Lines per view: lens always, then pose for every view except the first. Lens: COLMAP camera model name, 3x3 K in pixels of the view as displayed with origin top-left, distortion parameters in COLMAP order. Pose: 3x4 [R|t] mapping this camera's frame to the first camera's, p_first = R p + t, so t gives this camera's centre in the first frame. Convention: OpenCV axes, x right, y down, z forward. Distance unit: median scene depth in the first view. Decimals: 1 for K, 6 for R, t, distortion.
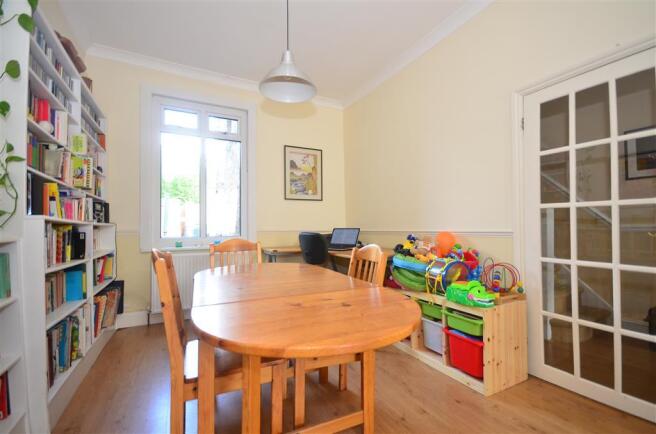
lens RADIAL K [[281.9, 0, 334.8], [0, 281.9, 220.5], [0, 0, 1]] dist [0.016318, -0.011404]
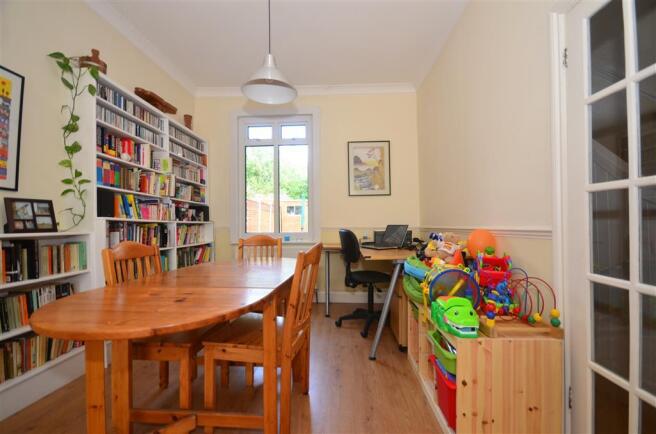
lens RADIAL K [[281.9, 0, 334.8], [0, 281.9, 220.5], [0, 0, 1]] dist [0.016318, -0.011404]
pose [[0.868717, -0.009069, -0.495226, 0.442873], [0.015912, 0.999827, 0.009603, 0.002474], [0.495053, -0.016222, 0.868711, 0.167679]]
